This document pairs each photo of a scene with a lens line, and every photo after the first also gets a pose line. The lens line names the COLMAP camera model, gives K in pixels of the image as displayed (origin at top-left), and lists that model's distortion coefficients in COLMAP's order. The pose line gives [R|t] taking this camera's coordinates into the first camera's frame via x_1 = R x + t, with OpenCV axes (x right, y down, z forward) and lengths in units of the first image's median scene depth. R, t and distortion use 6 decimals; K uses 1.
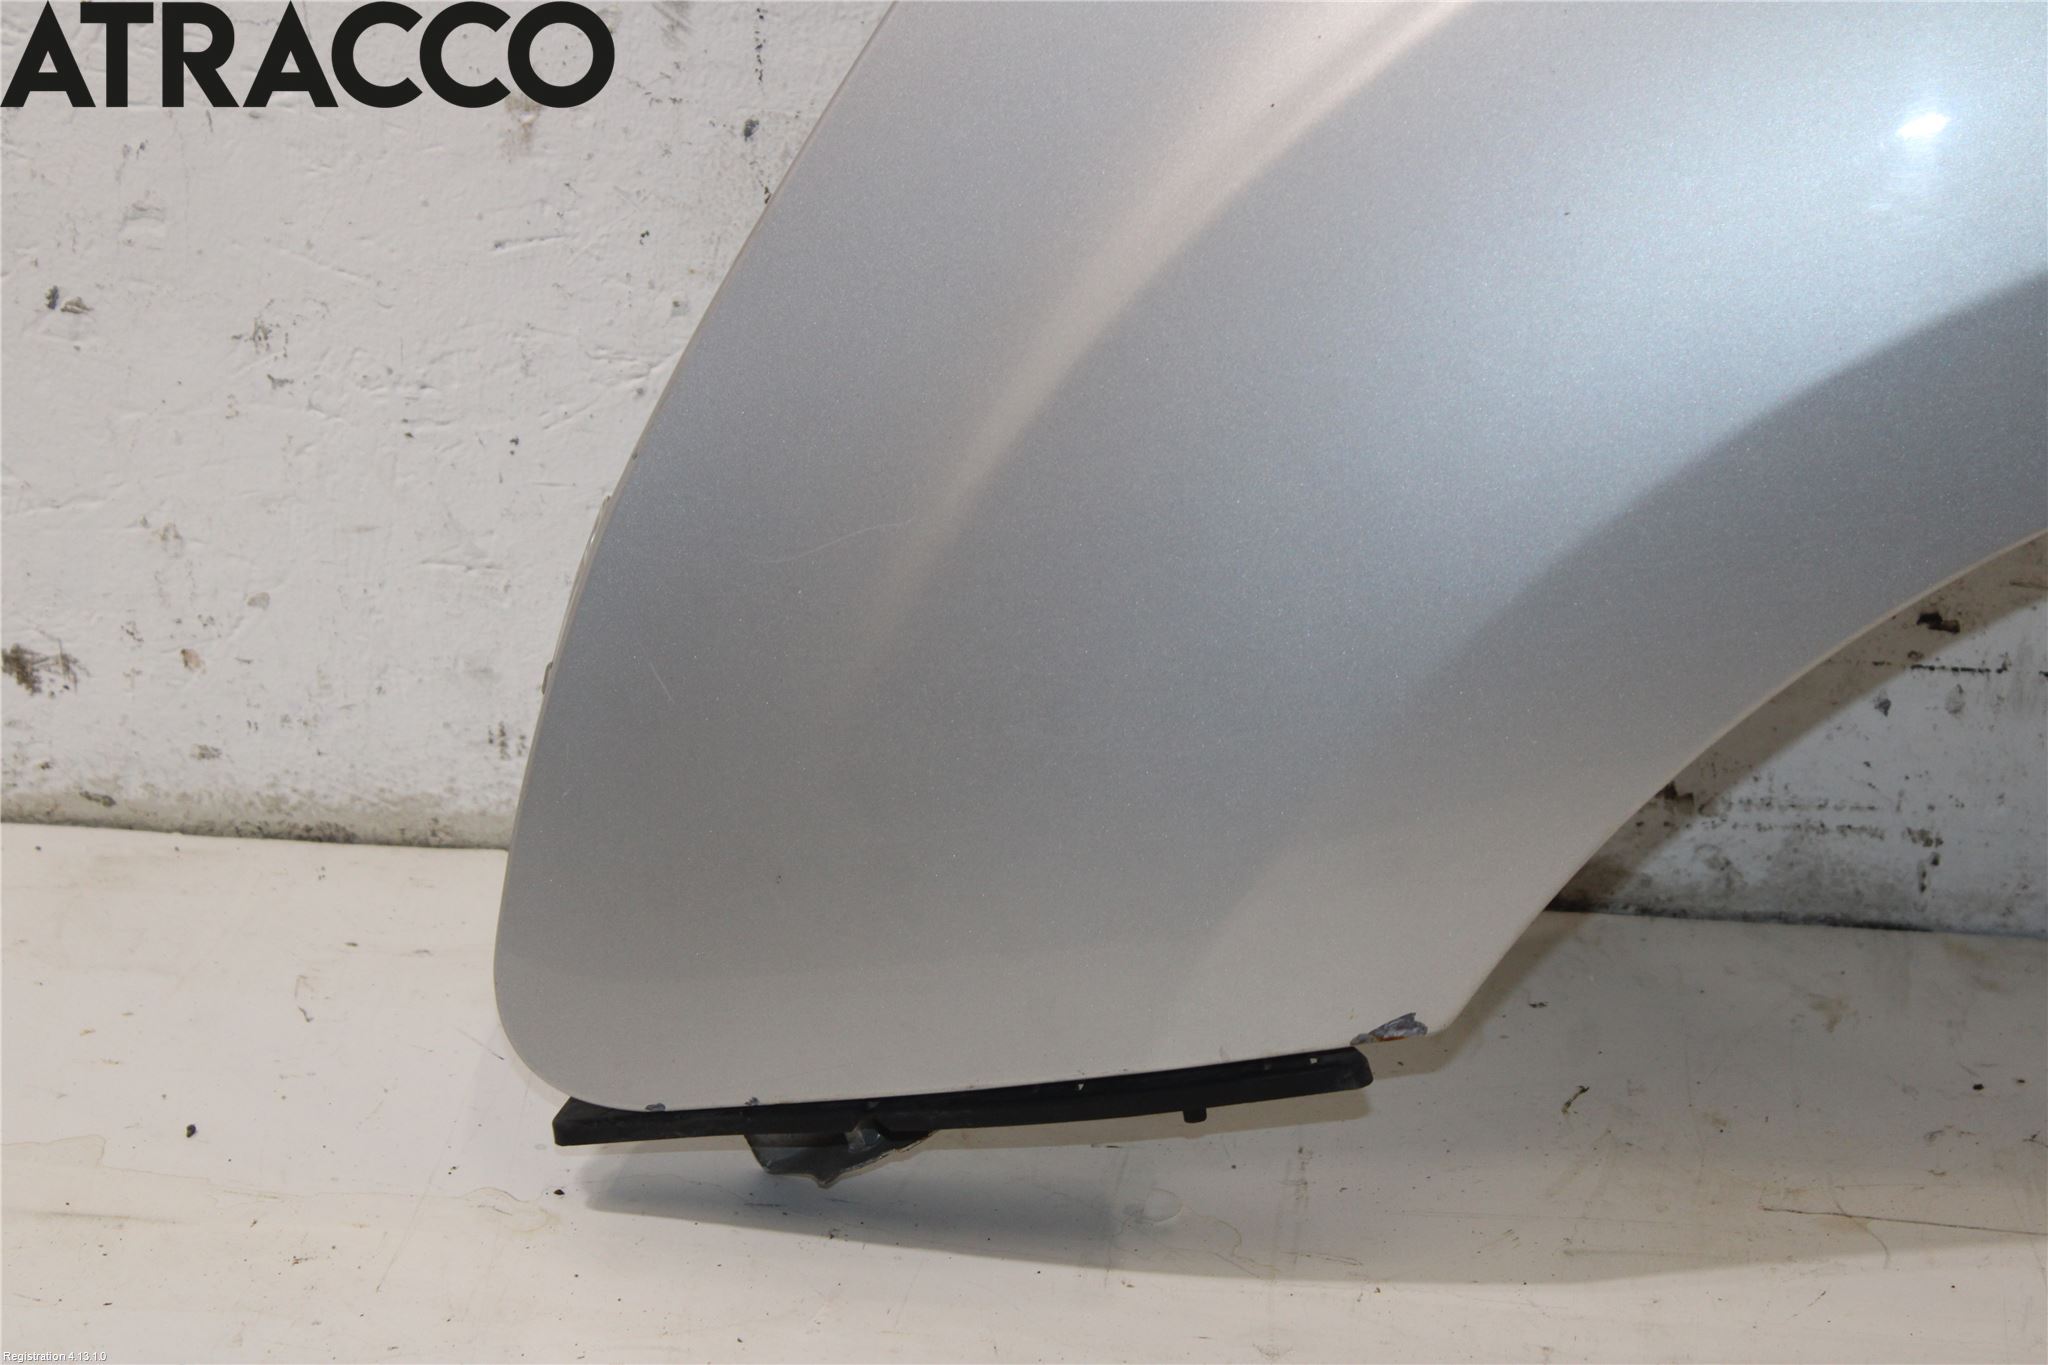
lens RADIAL K [[5041.3, 0, 1021.8], [0, 5041.3, 681.7], [0, 0, 1]] dist [0.133560, 0.000000]
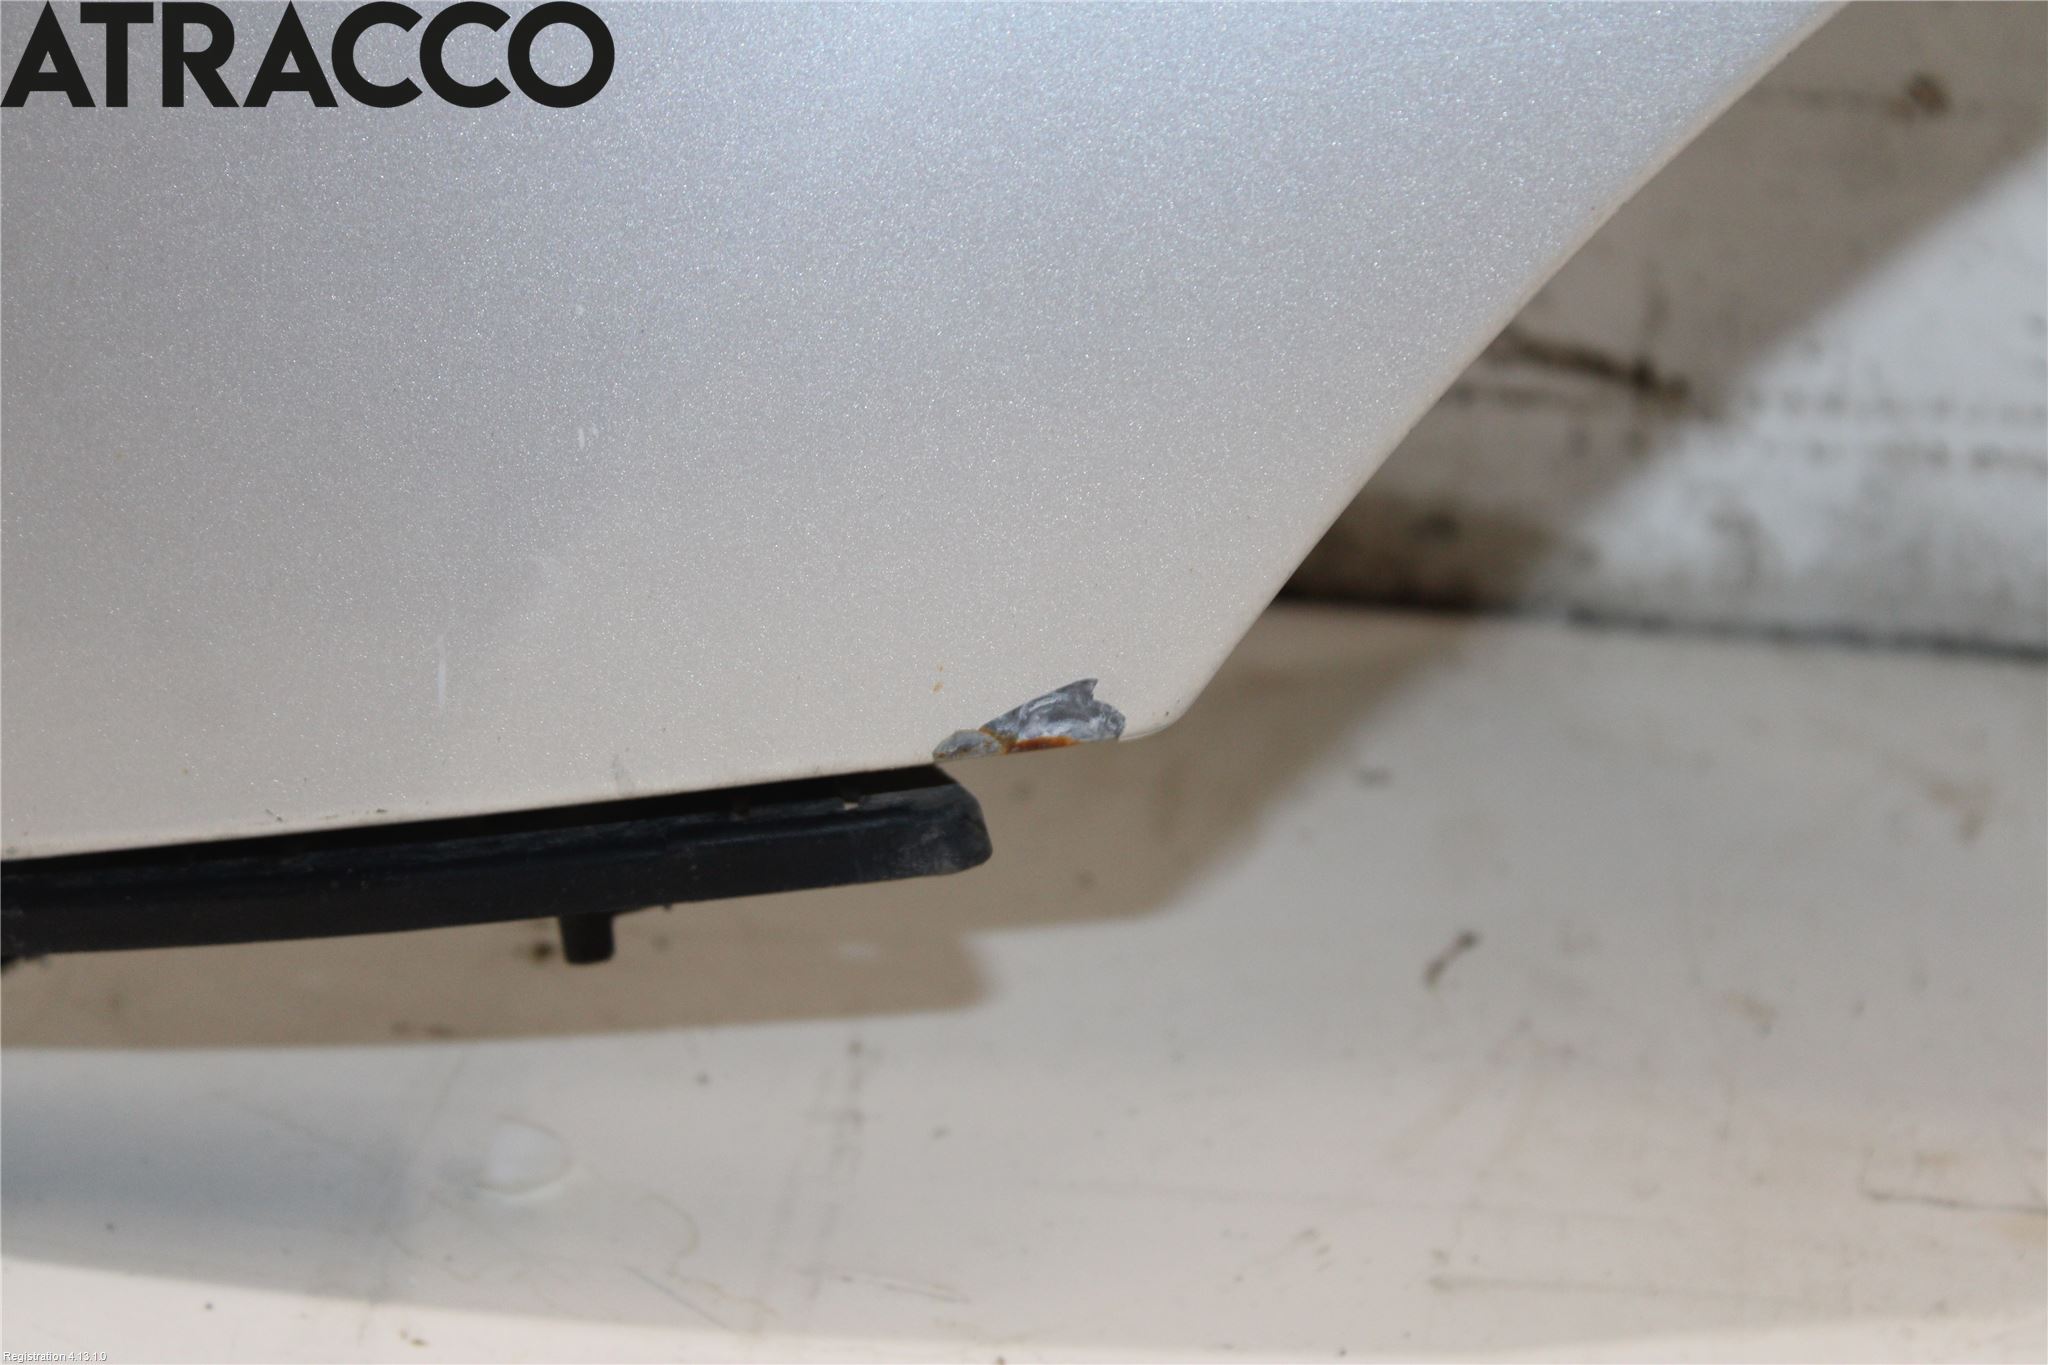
lens RADIAL K [[5089.1, 0, 1030.7], [0, 5089.1, 680.7], [0, 0, 1]] dist [0.143975, 0.000000]
pose [[0.998671, 0.026830, 0.043997, 0.048870], [-0.026757, 0.999639, -0.002259, 0.059309], [-0.044041, 0.001079, 0.999029, 0.530082]]
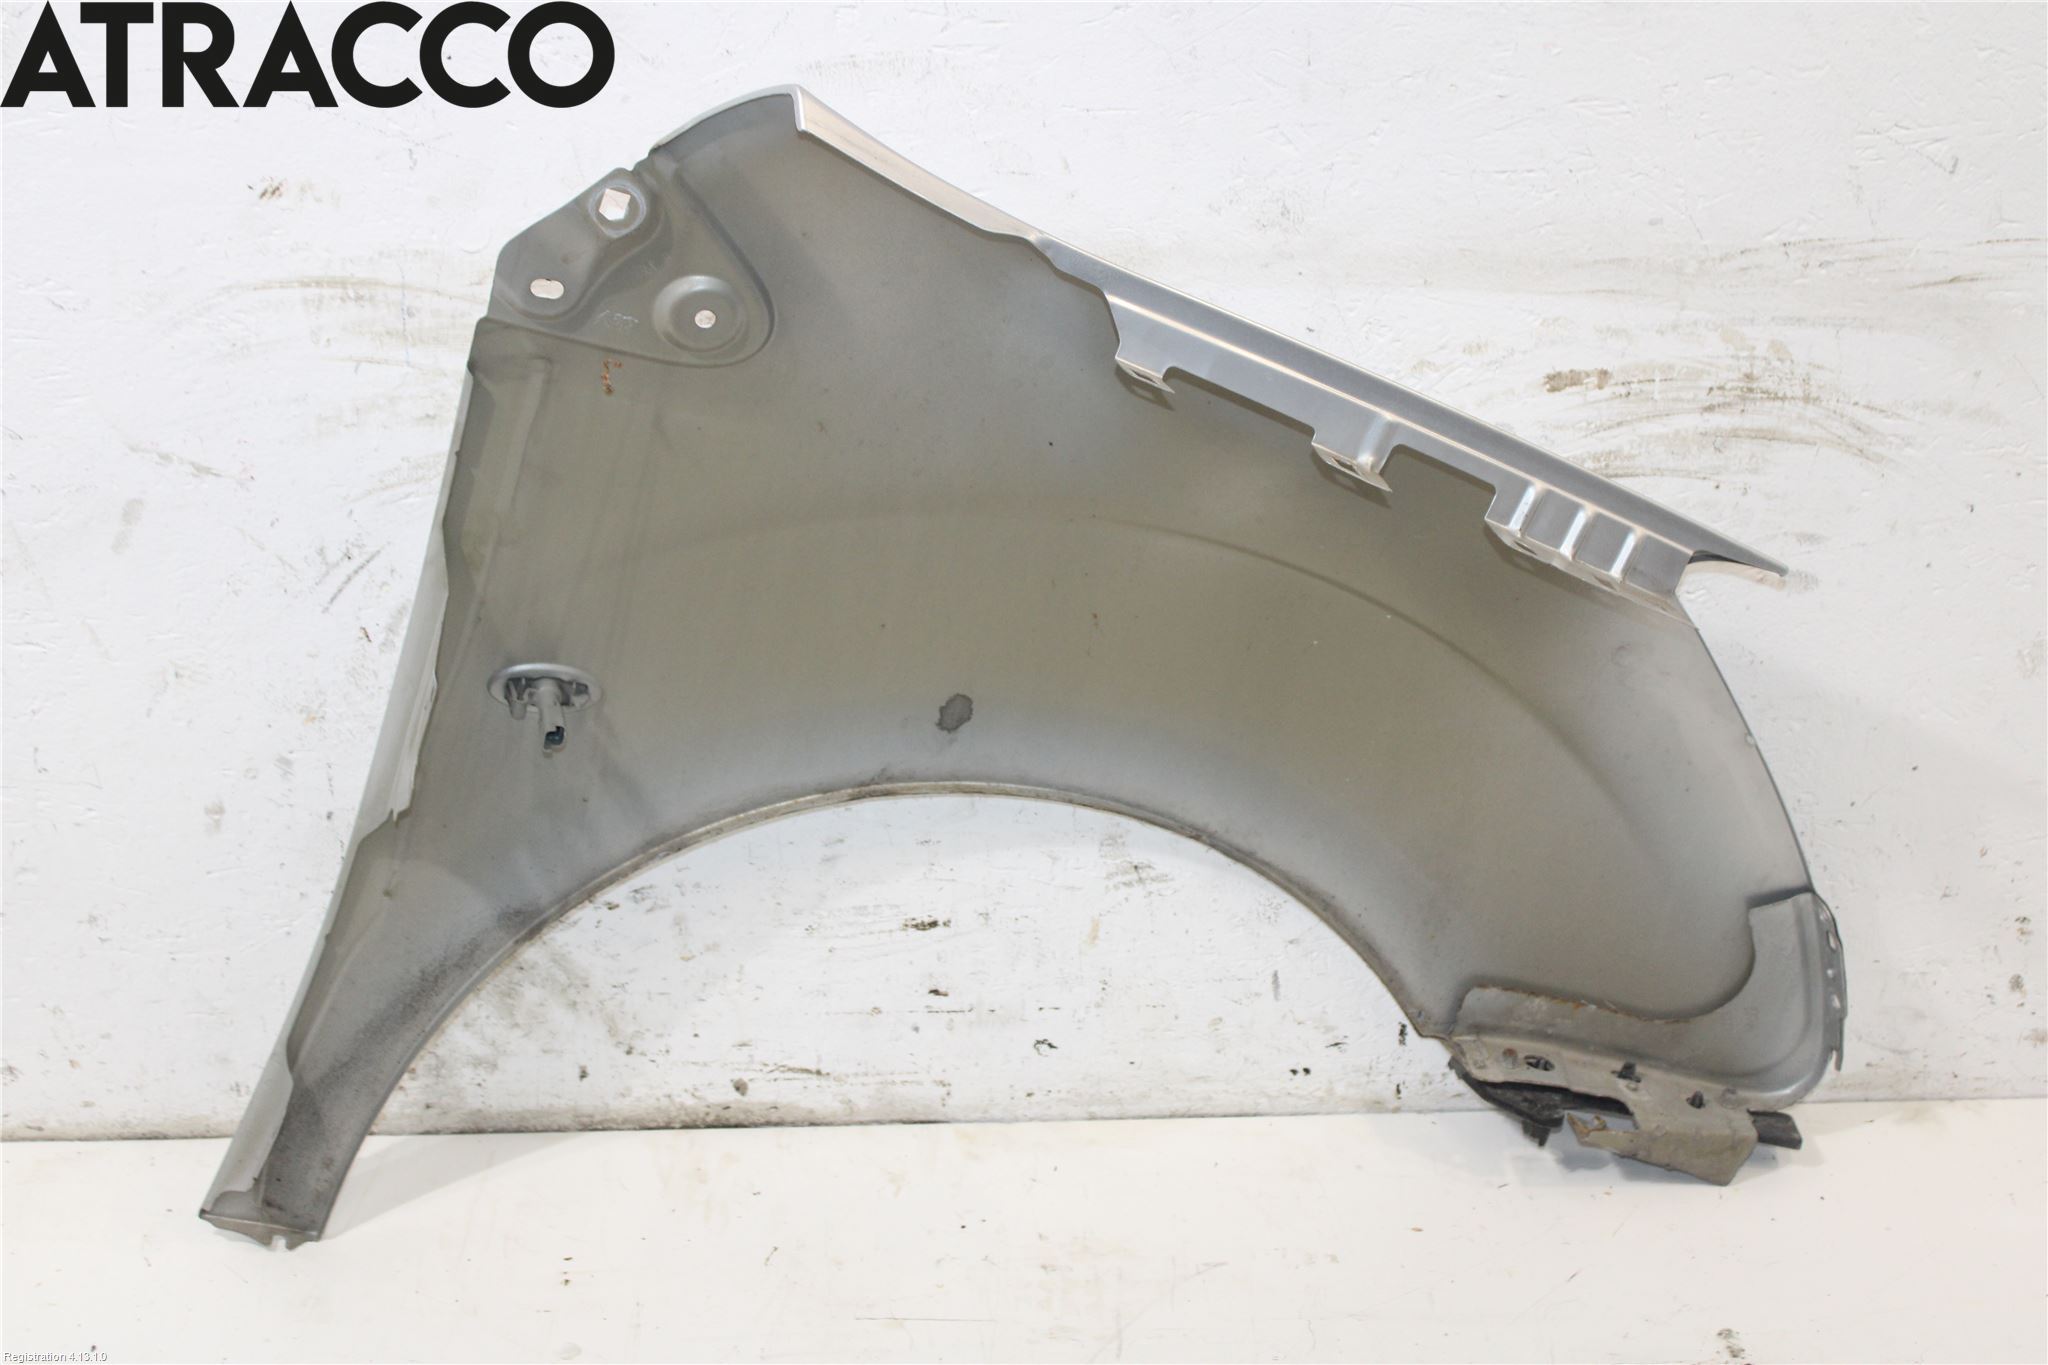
lens RADIAL K [[3045.0, 0, 1012.8], [0, 3045.0, 686.9], [0, 0, 1]] dist [0.014826, 0.000000]
pose [[0.991578, -0.076060, 0.104825, 0.095442], [0.062699, 0.990131, 0.125337, -0.304881], [-0.113323, -0.117709, 0.986561, -0.227021]]
